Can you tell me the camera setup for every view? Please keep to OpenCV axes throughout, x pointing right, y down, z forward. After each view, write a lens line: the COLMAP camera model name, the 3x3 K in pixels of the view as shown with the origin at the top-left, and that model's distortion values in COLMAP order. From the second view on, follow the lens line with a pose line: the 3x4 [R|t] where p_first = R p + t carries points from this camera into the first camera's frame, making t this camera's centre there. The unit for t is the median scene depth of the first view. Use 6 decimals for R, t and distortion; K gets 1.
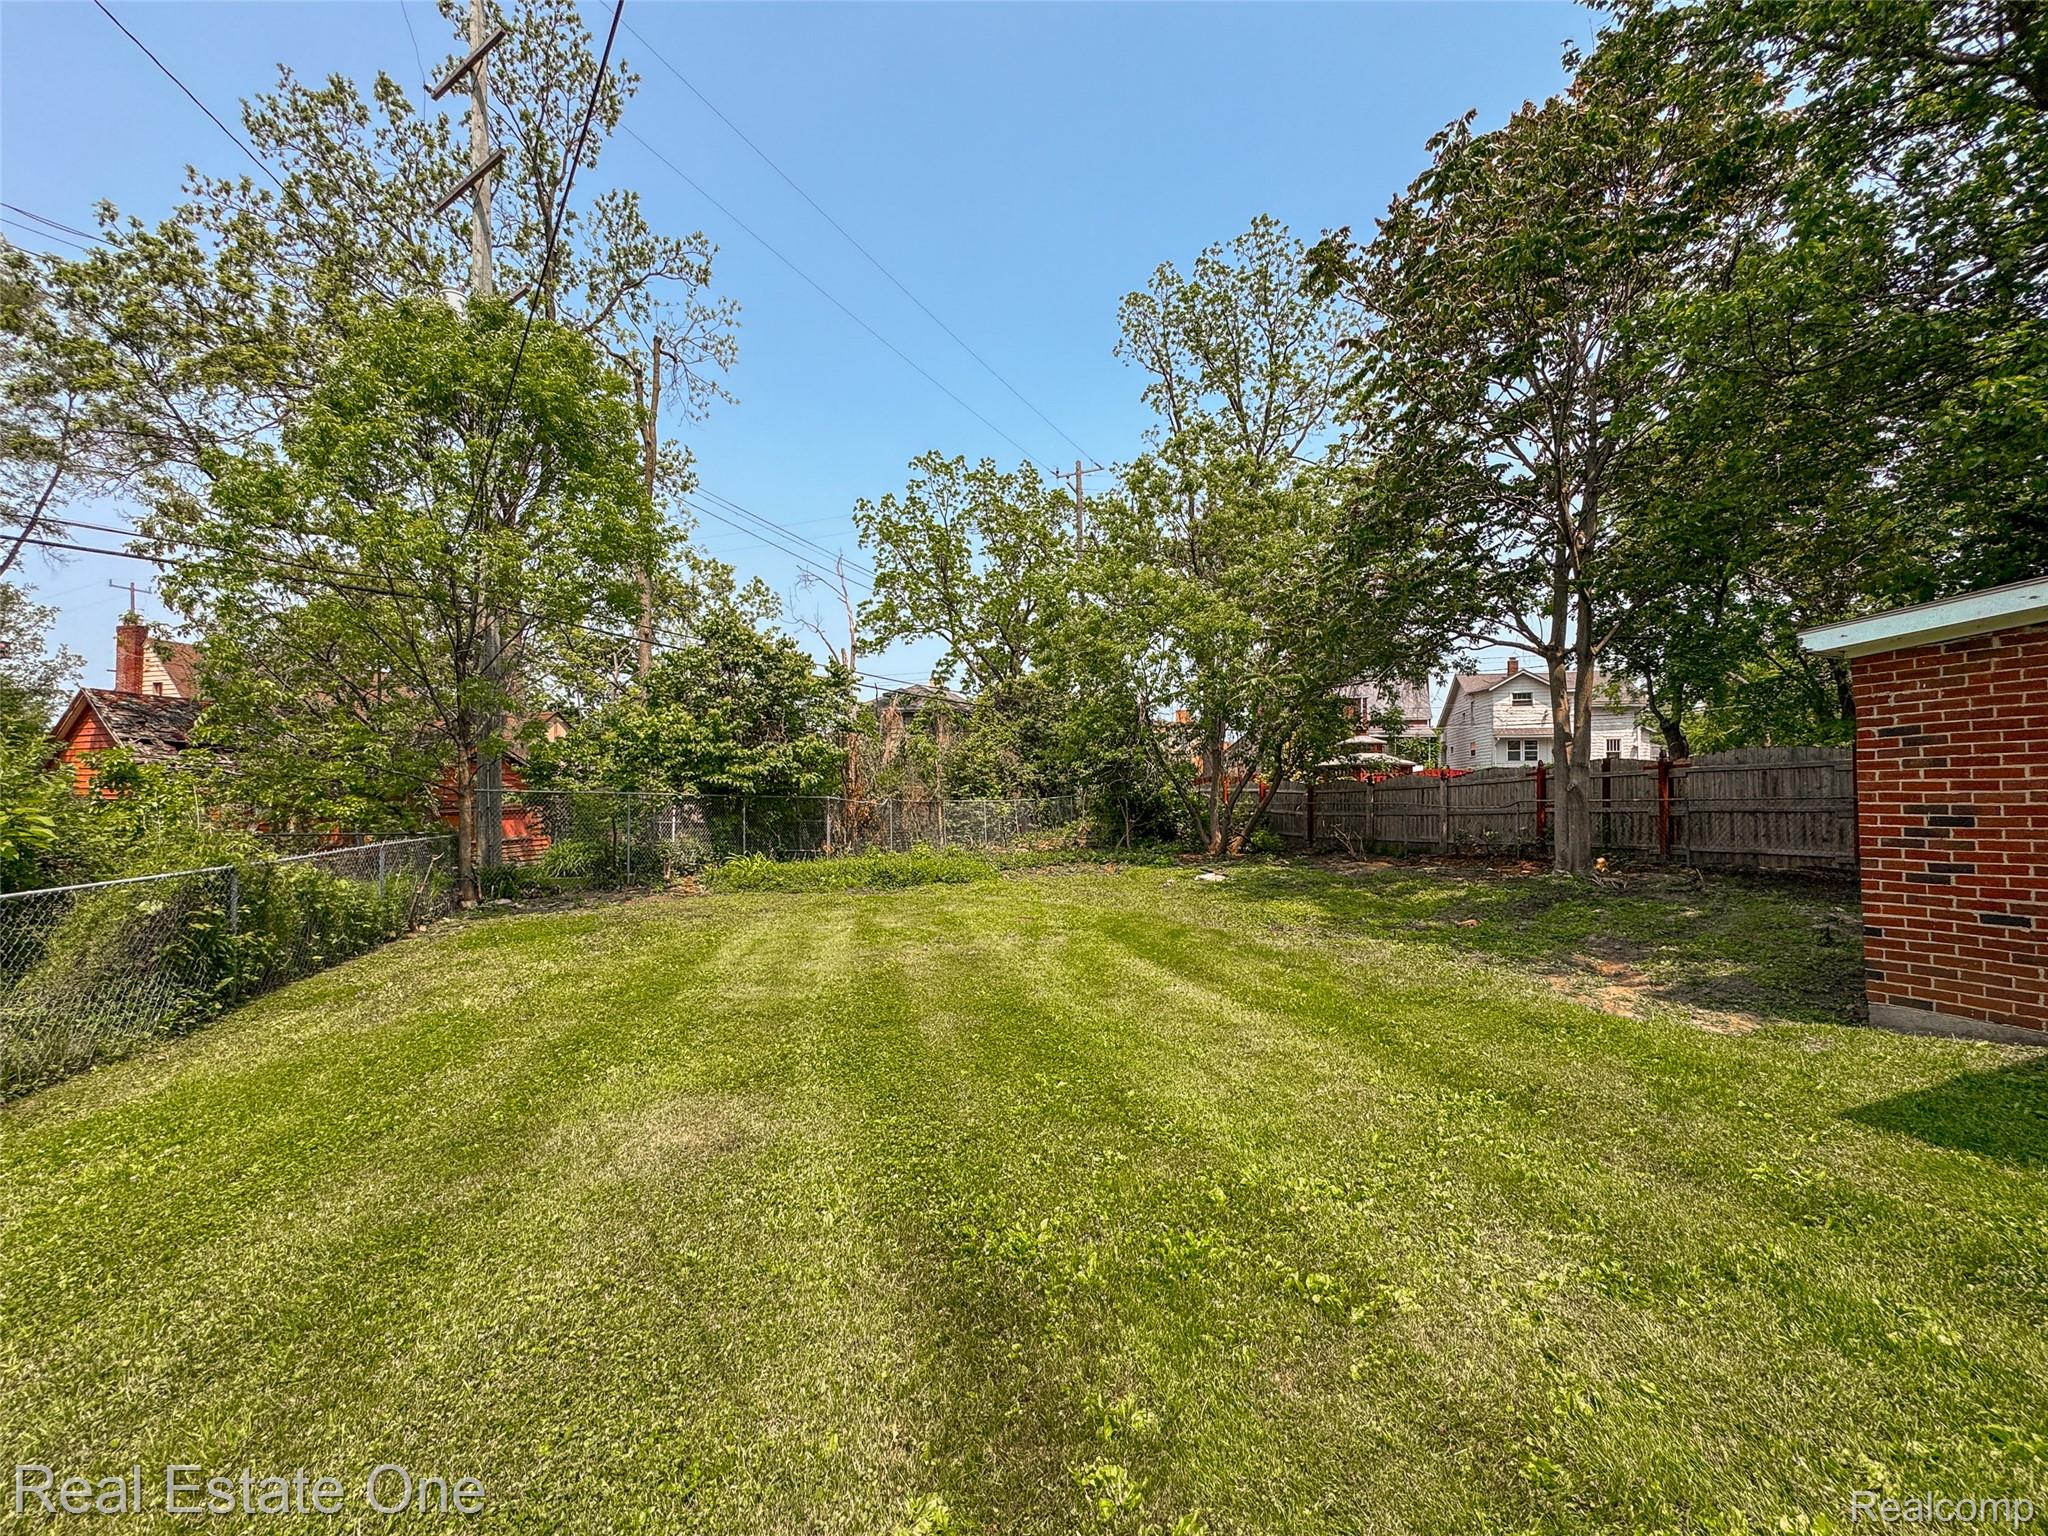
lens RADIAL K [[901.0, 0, 1024.0], [0, 901.0, 768.0], [0, 0, 1]] dist [0.004096, -0.006543]
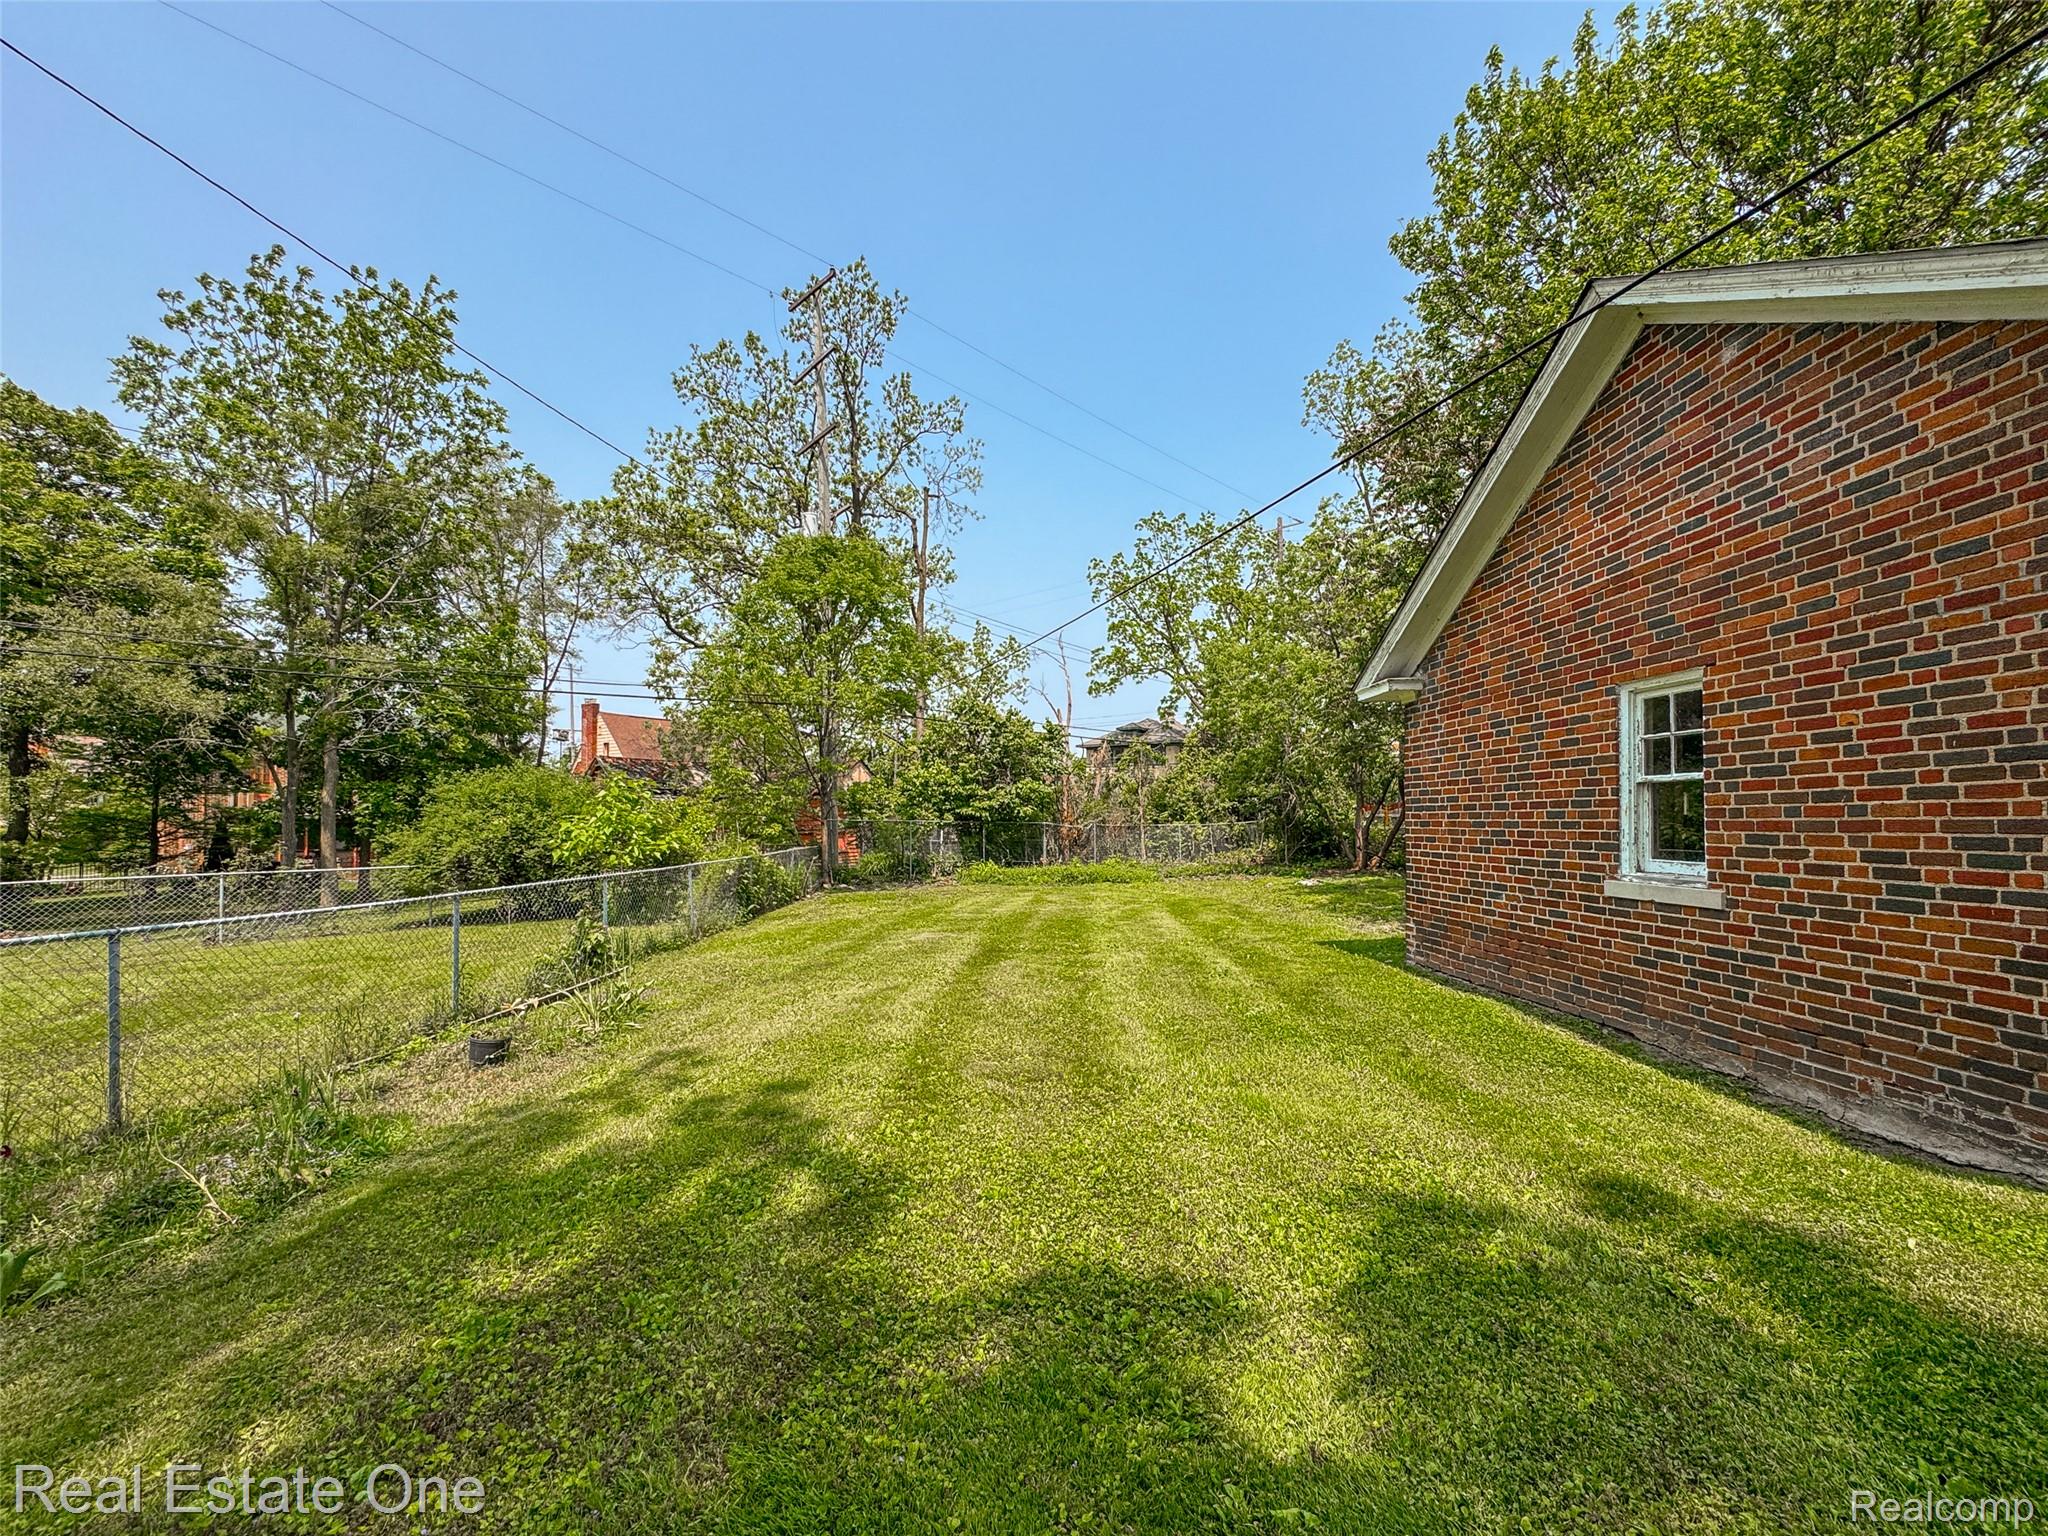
lens RADIAL K [[901.0, 0, 1024.0], [0, 901.0, 768.0], [0, 0, 1]] dist [0.004096, -0.006543]
pose [[0.959717, -0.019016, -0.280324, 0.108339], [0.012232, 0.999589, -0.025931, -0.012193], [0.280702, 0.021458, 0.959555, -0.253565]]
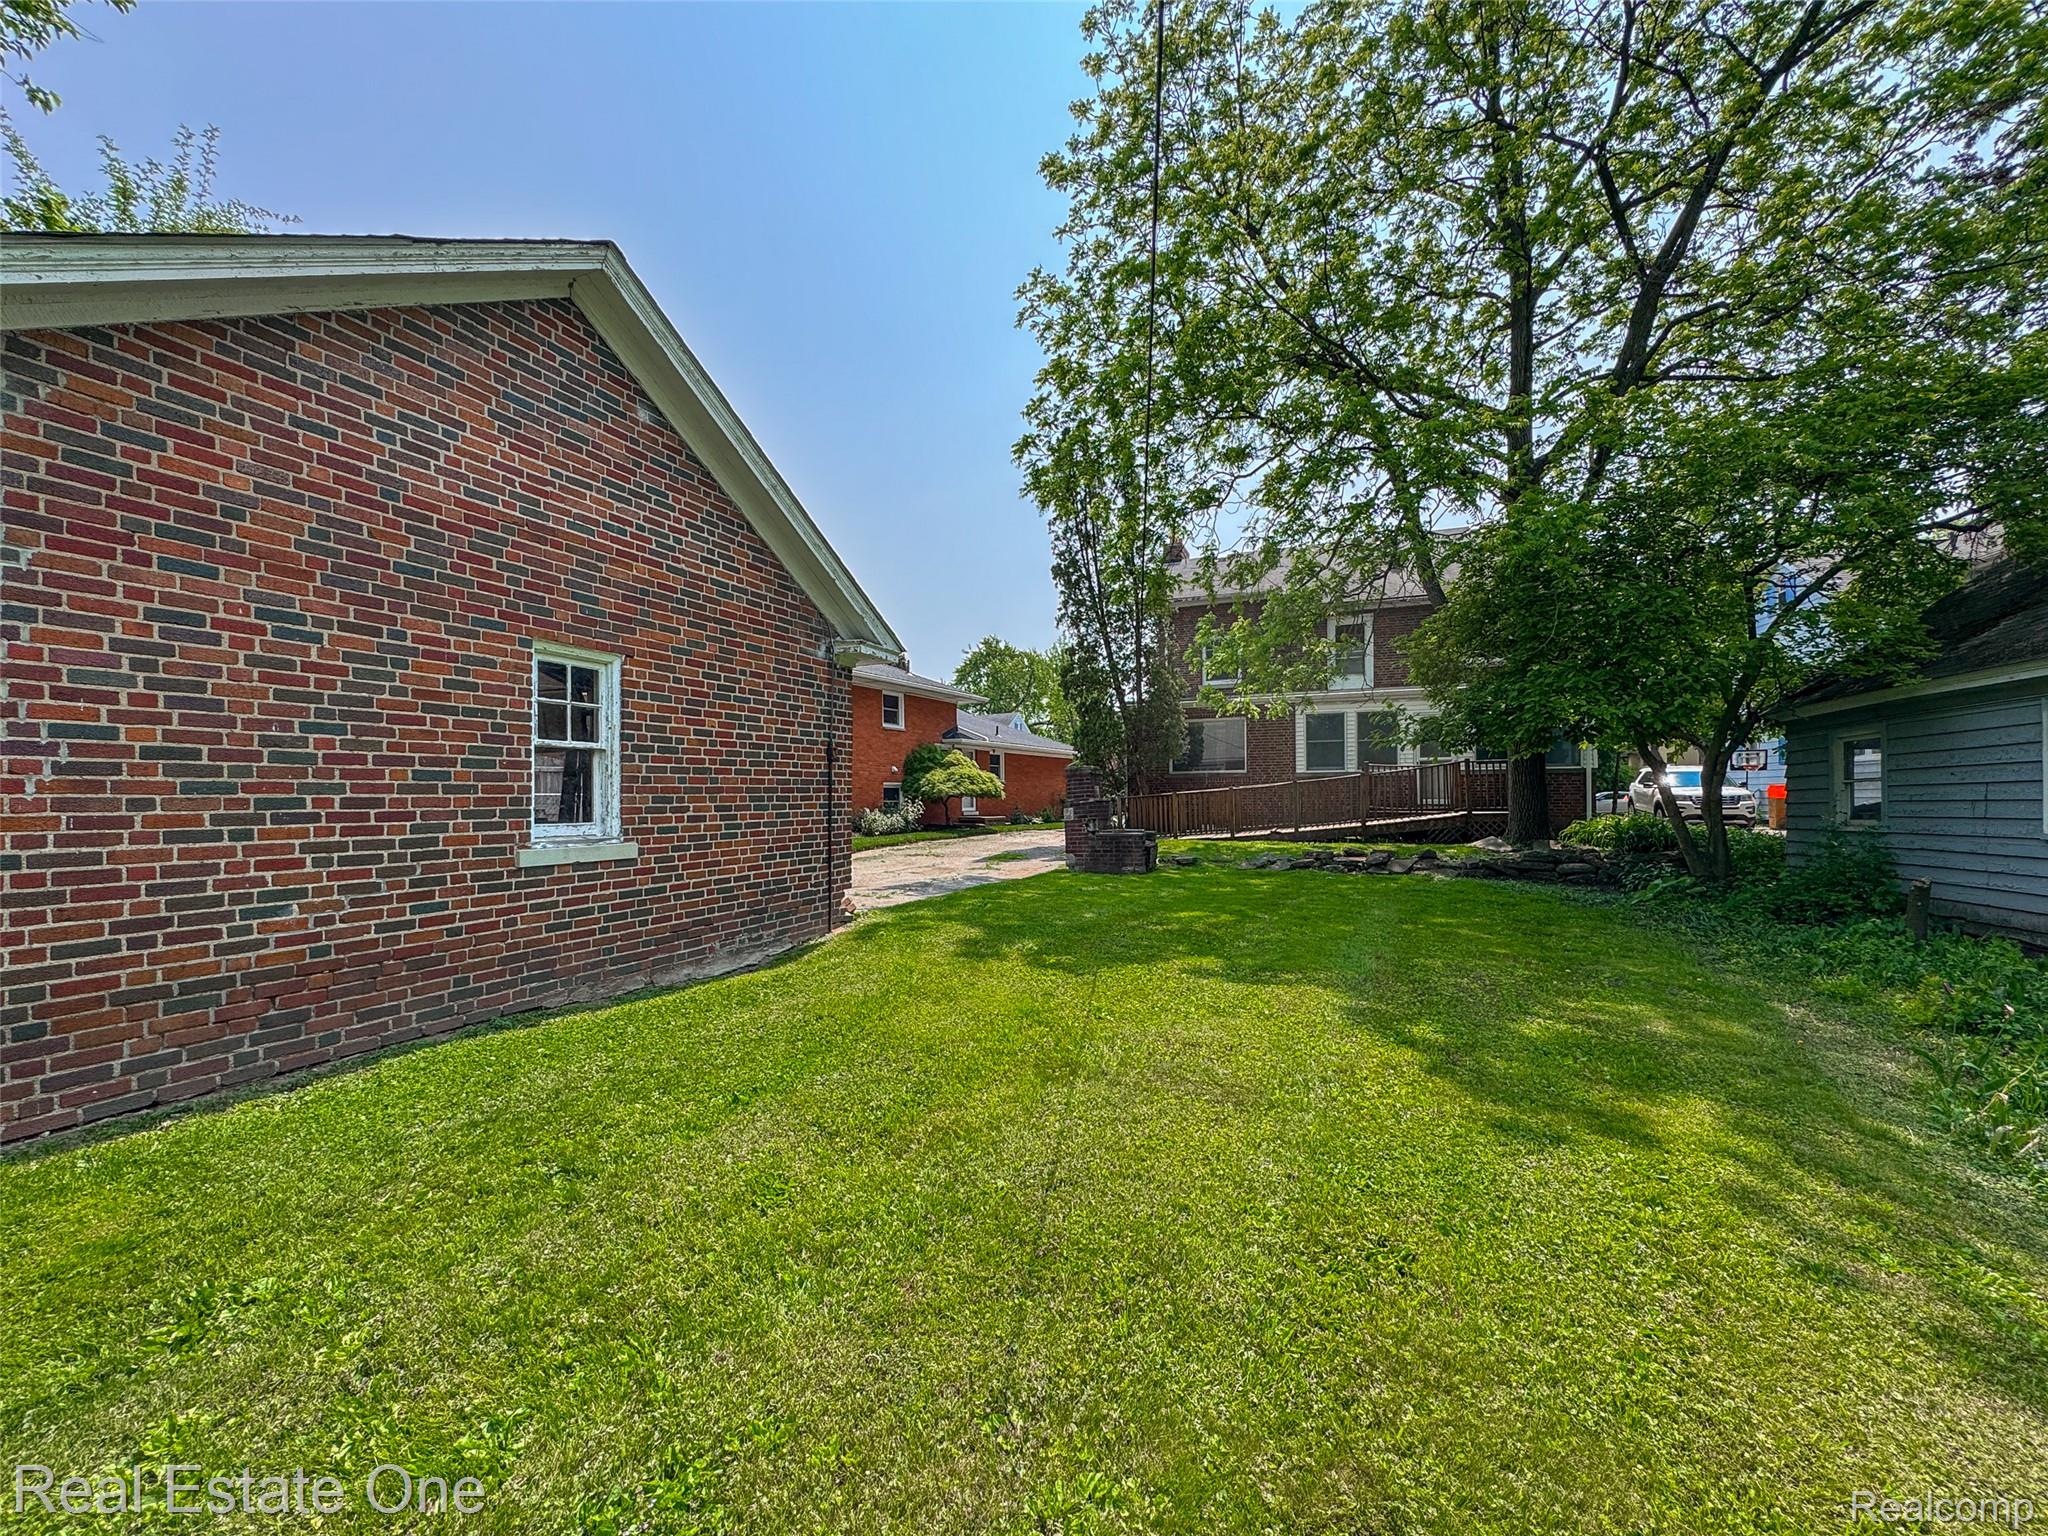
lens RADIAL K [[901.0, 0, 1024.0], [0, 901.0, 768.0], [0, 0, 1]] dist [0.004096, -0.006543]
pose [[-0.759458, 0.016916, 0.650336, -0.299220], [-0.023807, 0.998270, -0.053768, 0.027030], [-0.650120, -0.056317, -0.757741, 0.717225]]
